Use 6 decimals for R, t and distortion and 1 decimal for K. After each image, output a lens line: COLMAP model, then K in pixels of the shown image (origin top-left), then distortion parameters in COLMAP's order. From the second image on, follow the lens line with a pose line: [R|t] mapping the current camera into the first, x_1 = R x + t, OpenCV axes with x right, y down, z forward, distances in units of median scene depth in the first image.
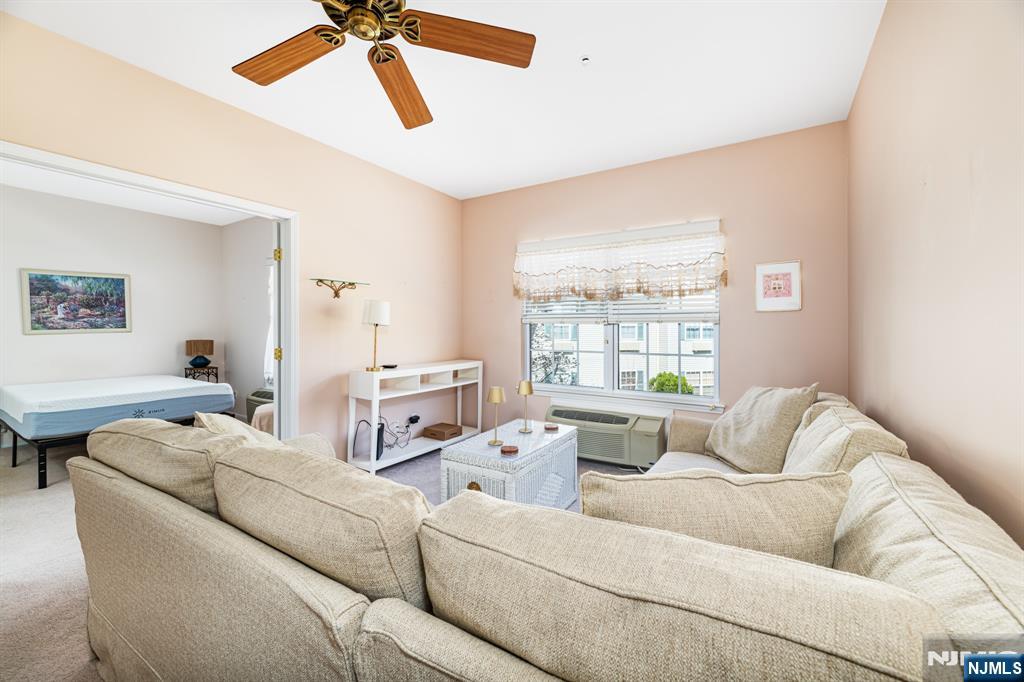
lens RADIAL K [[411.6, 0, 513.5], [0, 411.6, 323.9], [0, 0, 1]] dist [-0.002117, 0.002618]
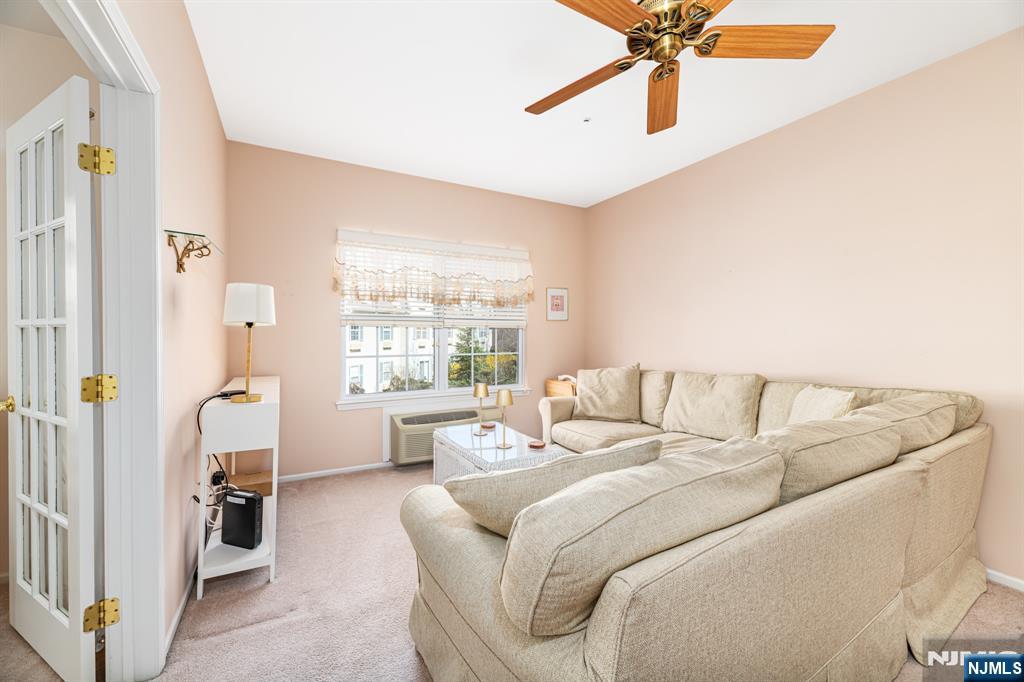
lens RADIAL K [[411.6, 0, 506.9], [0, 411.6, 331.6], [0, 0, 1]] dist [-0.002117, 0.002618]
pose [[0.490702, 0.003160, 0.871322, -0.503528], [-0.013634, 0.999899, 0.004052, 0.003731], [-0.871221, -0.013869, 0.490695, 0.278463]]
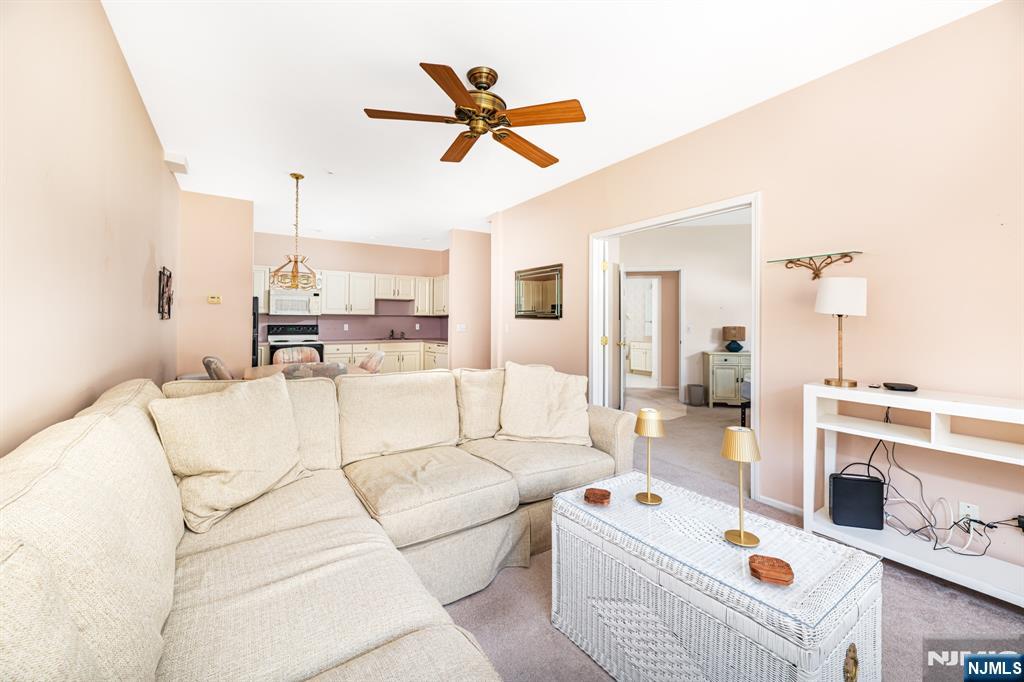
lens RADIAL K [[411.6, 0, 515.7], [0, 411.6, 324.1], [0, 0, 1]] dist [-0.002117, 0.002618]
pose [[-0.407018, 0.005079, -0.913406, 0.342008], [0.009943, 0.999950, 0.001130, 0.007889], [0.913366, -0.008622, -0.407048, 0.592547]]
